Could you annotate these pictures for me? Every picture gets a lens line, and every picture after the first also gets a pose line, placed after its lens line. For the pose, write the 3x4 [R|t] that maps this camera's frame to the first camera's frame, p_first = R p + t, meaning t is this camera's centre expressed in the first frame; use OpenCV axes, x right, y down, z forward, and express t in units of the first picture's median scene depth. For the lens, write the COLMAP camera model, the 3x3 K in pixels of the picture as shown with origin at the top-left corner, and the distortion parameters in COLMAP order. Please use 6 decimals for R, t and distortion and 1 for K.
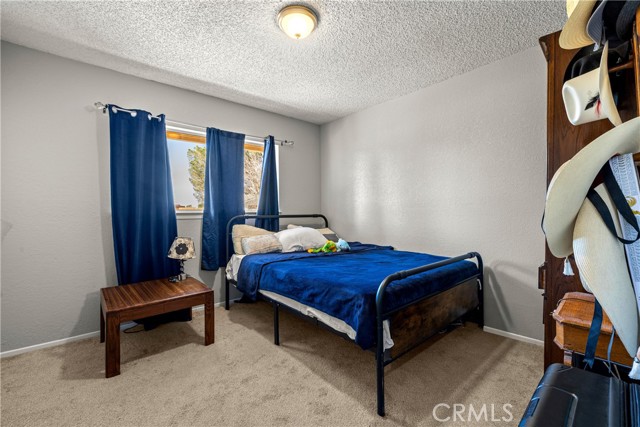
lens RADIAL K [[269.8, 0, 320.8], [0, 269.8, 213.6], [0, 0, 1]] dist [0.001739, -0.000691]
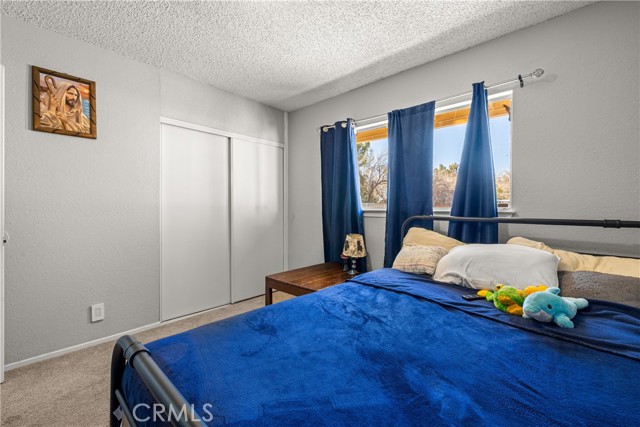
lens RADIAL K [[269.8, 0, 320.3], [0, 269.8, 213.4], [0, 0, 1]] dist [0.001739, -0.000691]
pose [[0.113679, 0.031173, -0.993028, 0.418252], [-0.014241, 0.999456, 0.029745, -0.017792], [0.993416, 0.010760, 0.114061, 0.665313]]
